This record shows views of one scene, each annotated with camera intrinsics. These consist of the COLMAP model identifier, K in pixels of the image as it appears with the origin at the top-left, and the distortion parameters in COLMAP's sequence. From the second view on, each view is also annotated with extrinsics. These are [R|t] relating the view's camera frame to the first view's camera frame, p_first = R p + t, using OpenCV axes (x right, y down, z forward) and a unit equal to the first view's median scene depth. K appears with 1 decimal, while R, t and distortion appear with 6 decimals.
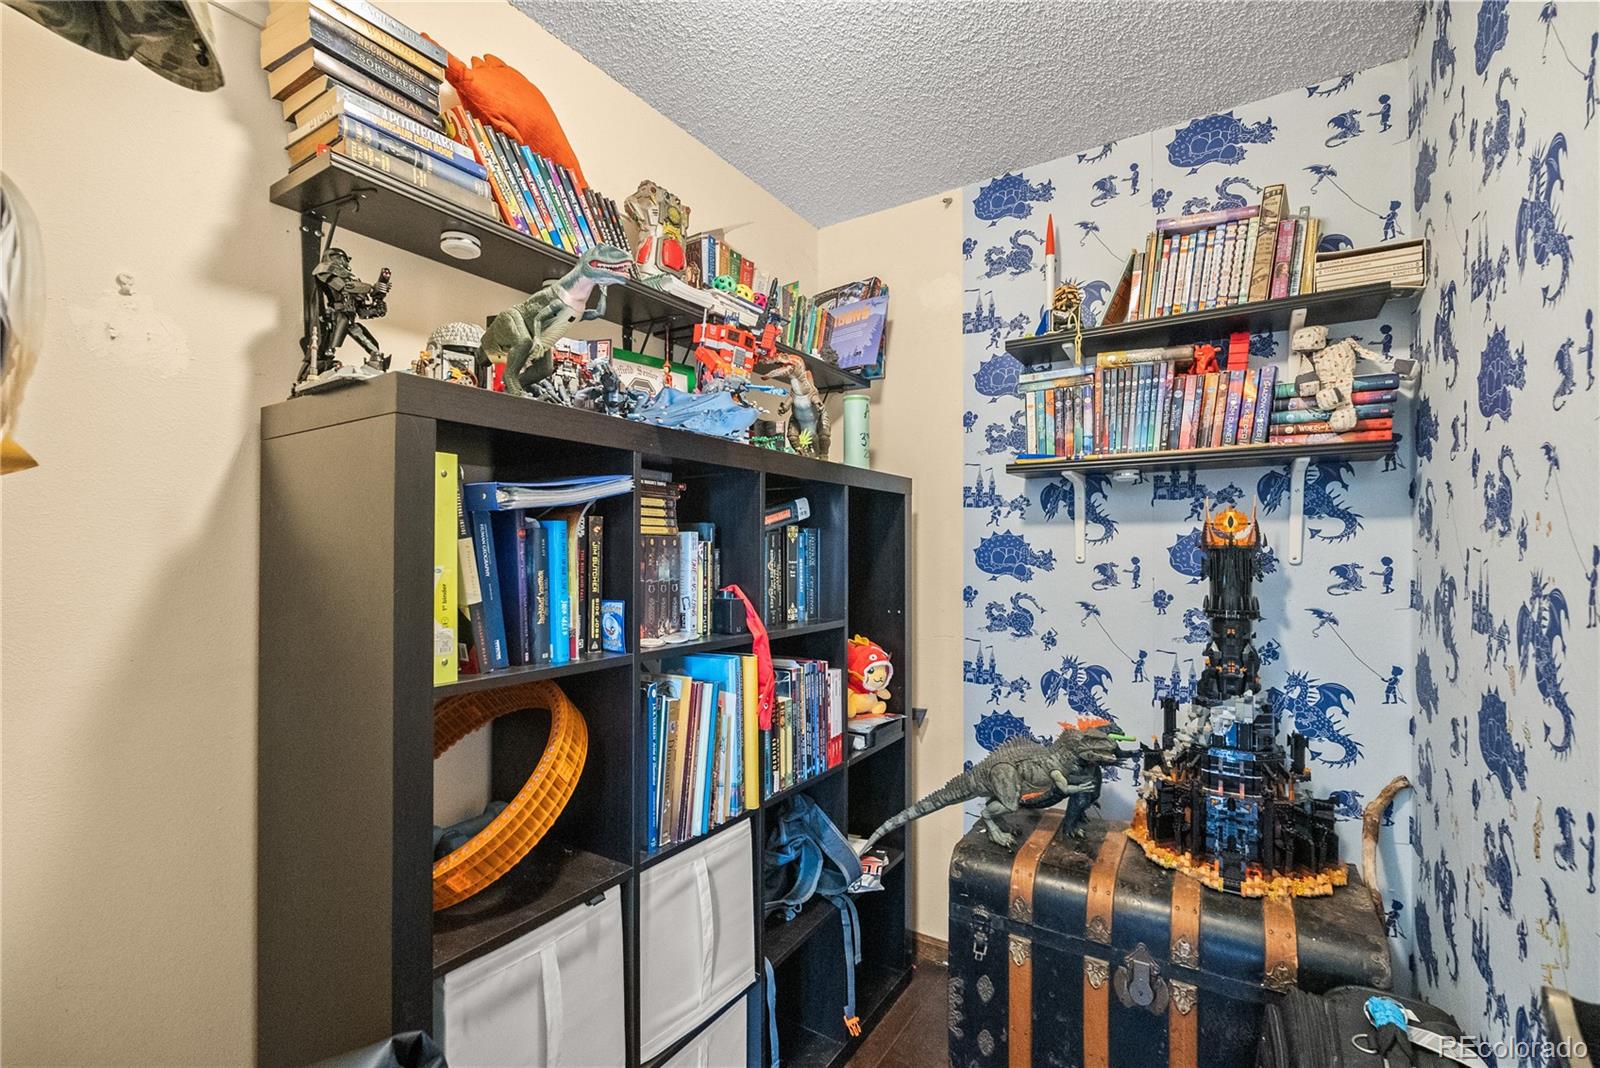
lens RADIAL K [[724.7, 0, 793.5], [0, 724.7, 537.9], [0, 0, 1]] dist [-0.002364, 0.000271]
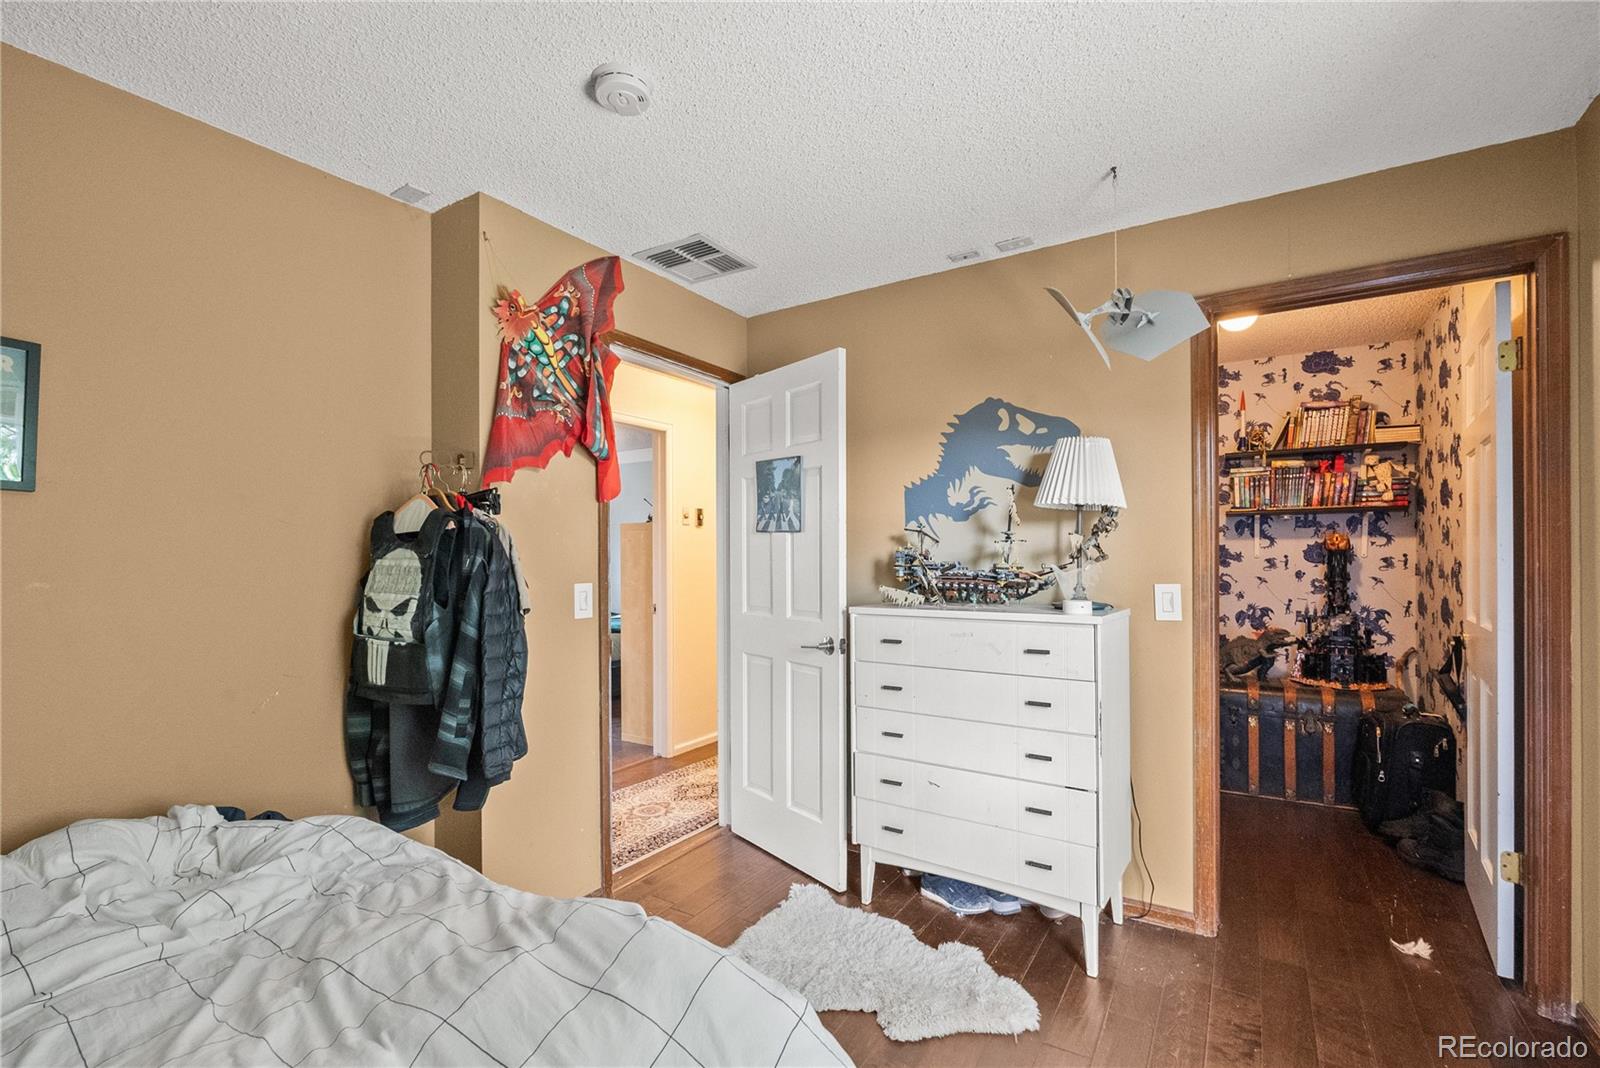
lens RADIAL K [[724.7, 0, 803.6], [0, 724.7, 545.6], [0, 0, 1]] dist [-0.002364, 0.000271]
pose [[0.999848, -0.006708, 0.016070, -1.109505], [0.006667, 0.999974, 0.002578, -0.017625], [-0.016087, -0.002470, 0.999868, -1.248502]]
